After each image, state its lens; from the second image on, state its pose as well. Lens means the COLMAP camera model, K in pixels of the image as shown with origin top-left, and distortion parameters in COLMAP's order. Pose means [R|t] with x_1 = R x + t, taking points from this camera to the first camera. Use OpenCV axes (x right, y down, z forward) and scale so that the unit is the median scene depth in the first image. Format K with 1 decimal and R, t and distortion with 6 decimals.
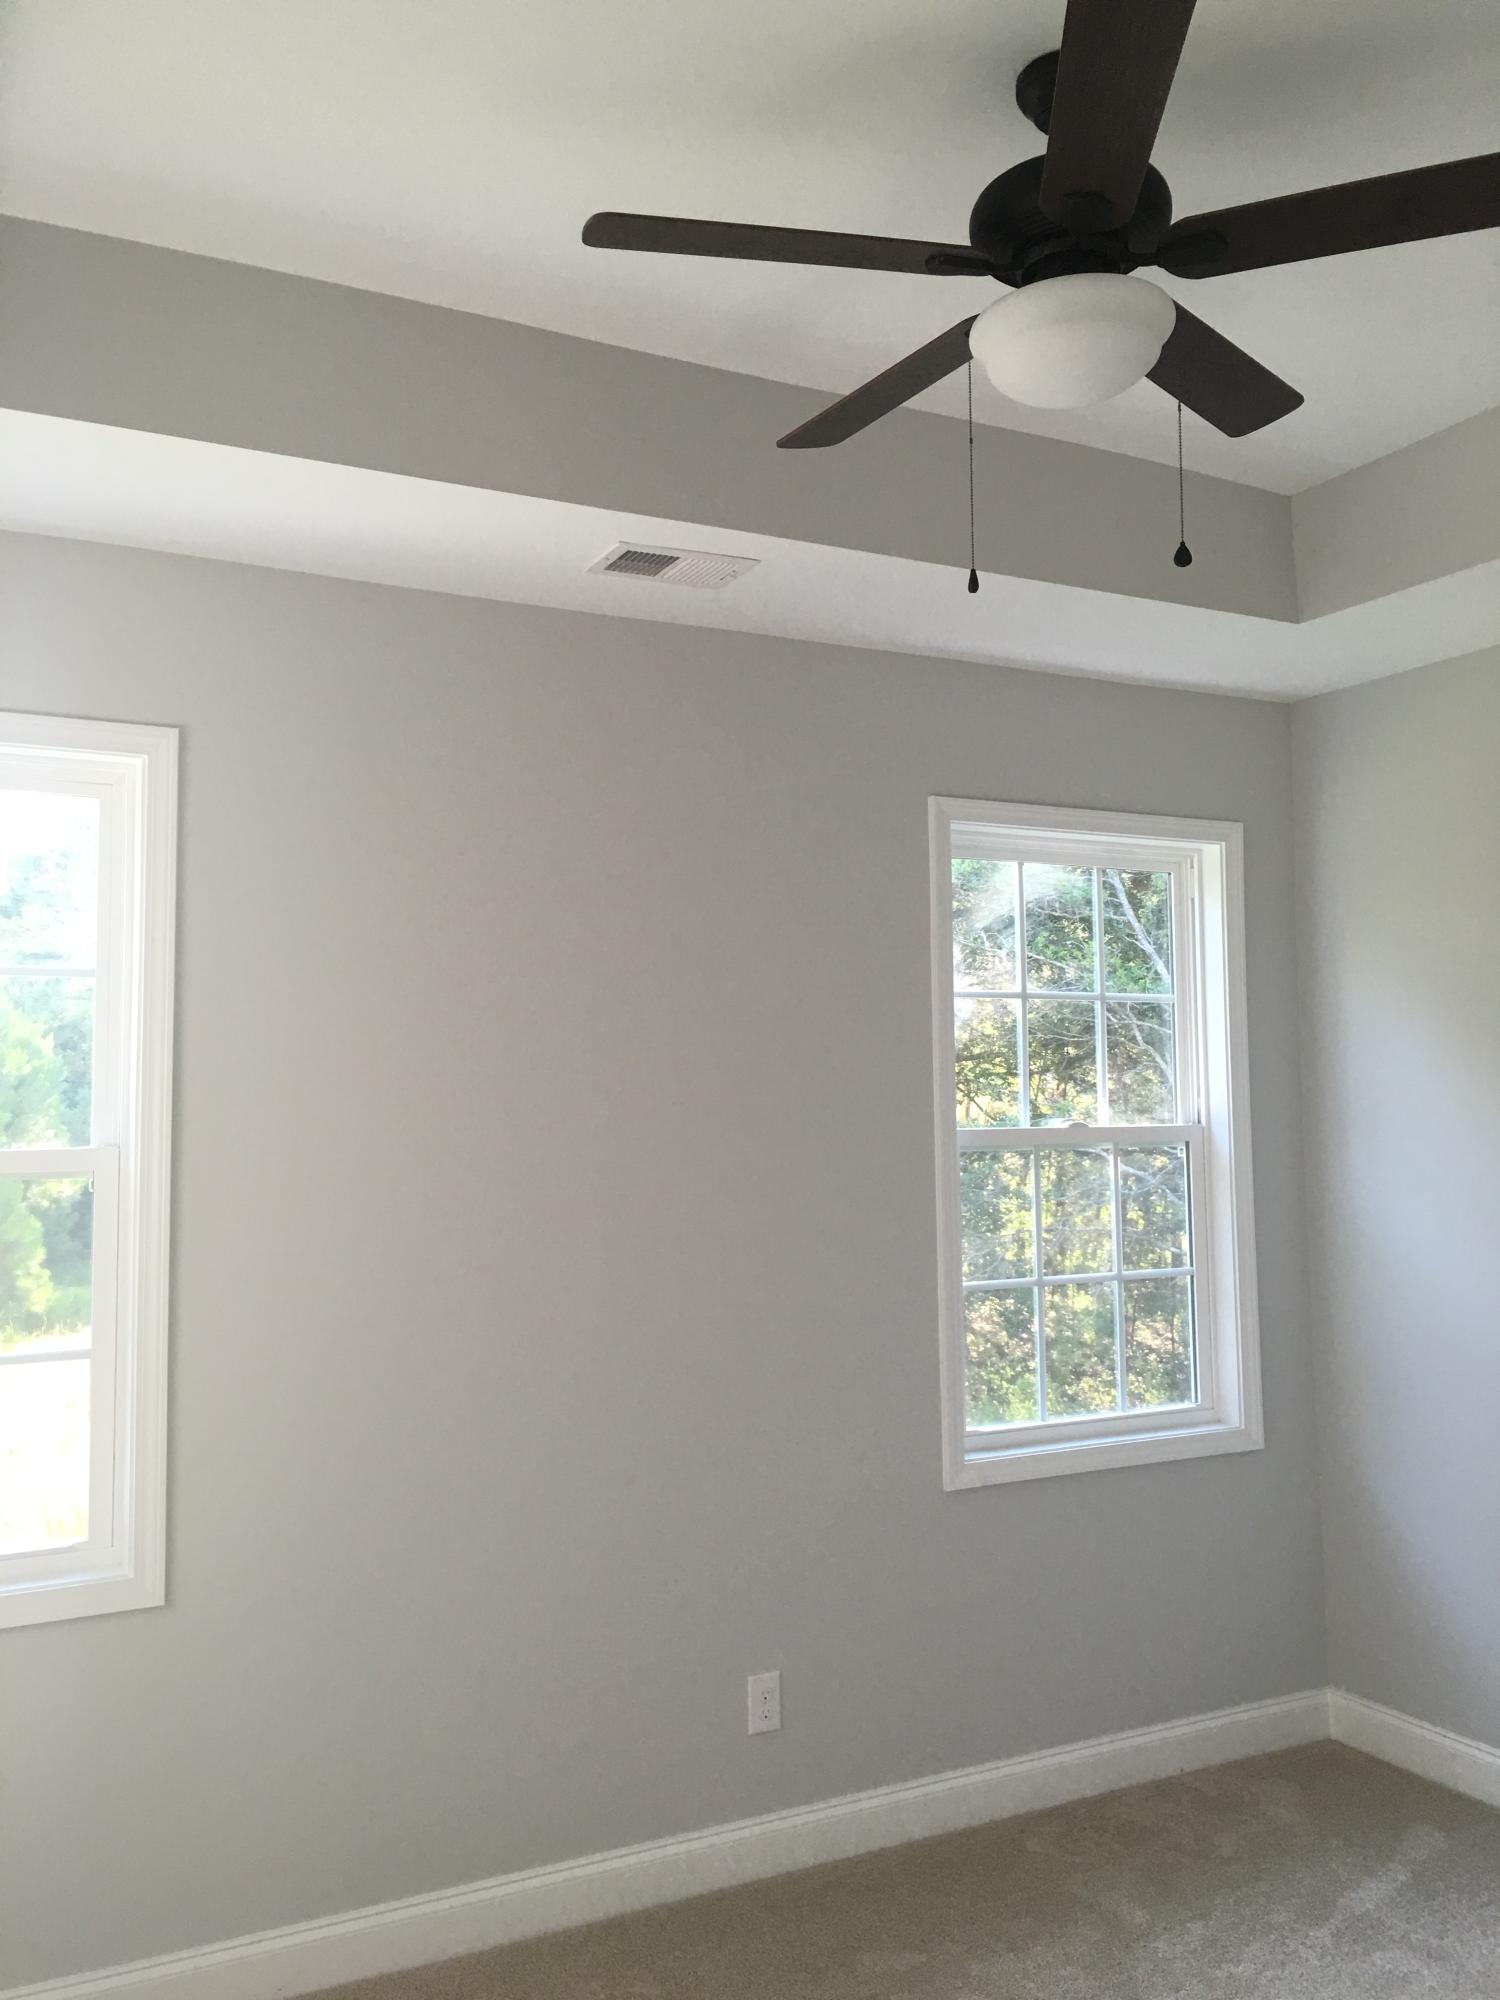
lens RADIAL K [[1714.1, 0, 749.6], [0, 1714.1, 997.2], [0, 0, 1]] dist [0.054711, 0.001269]
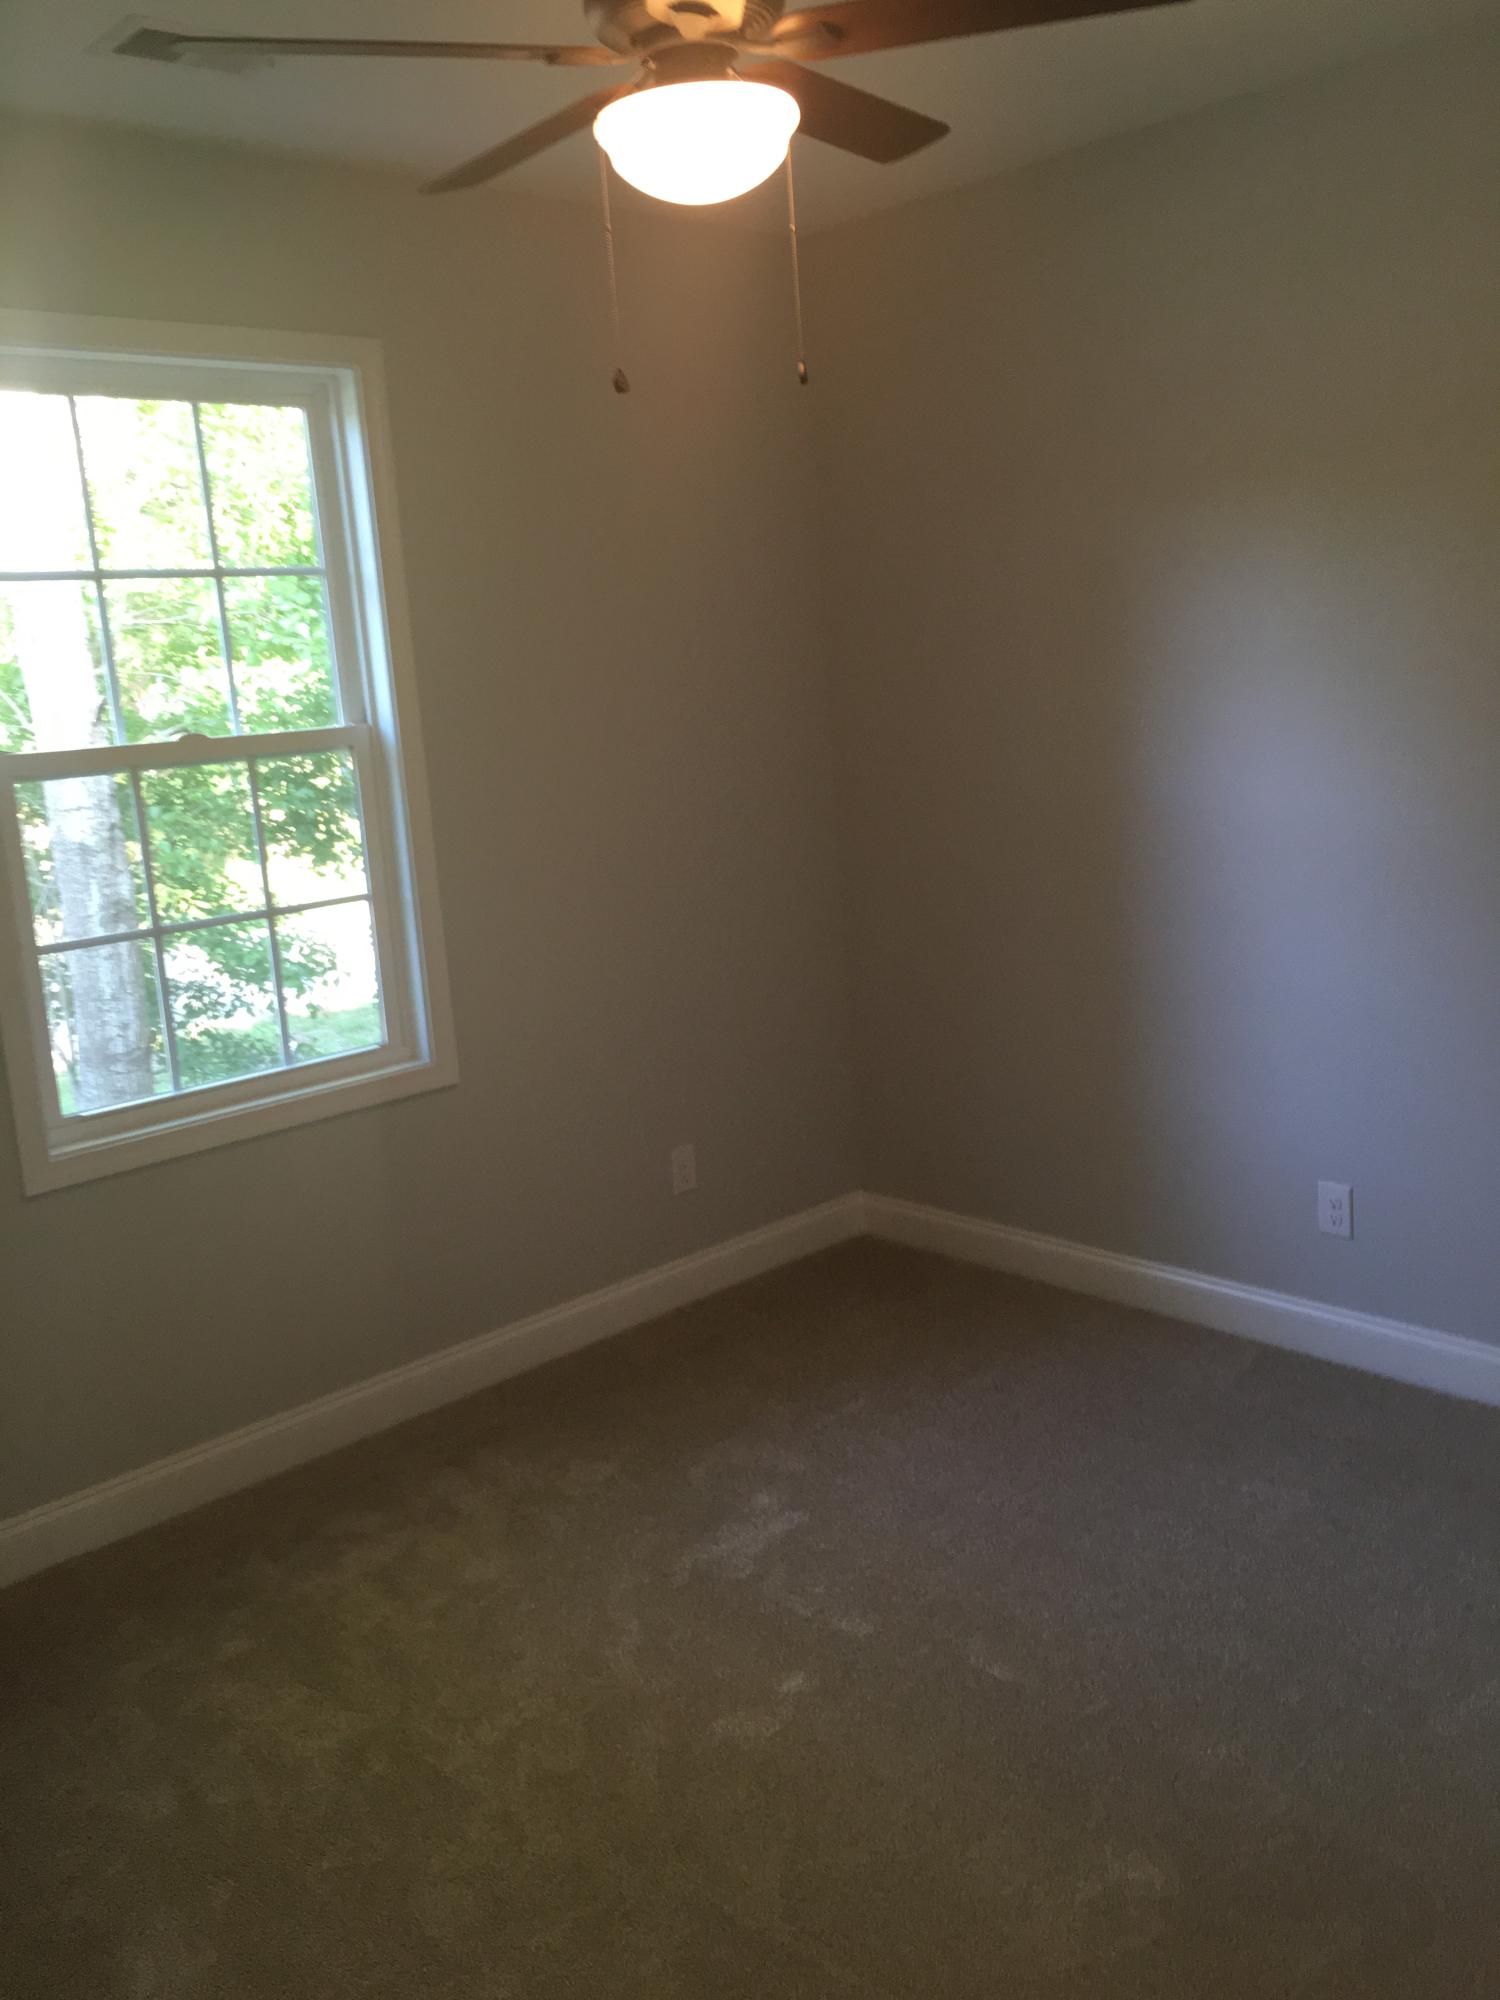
lens RADIAL K [[1714.1, 0, 748.0], [0, 1714.1, 998.8], [0, 0, 1]] dist [0.054711, 0.001269]
pose [[0.965033, -0.113043, 0.236501, 0.227159], [0.052730, 0.967507, 0.247286, 0.005828], [-0.256771, -0.226169, 0.939636, 0.127017]]
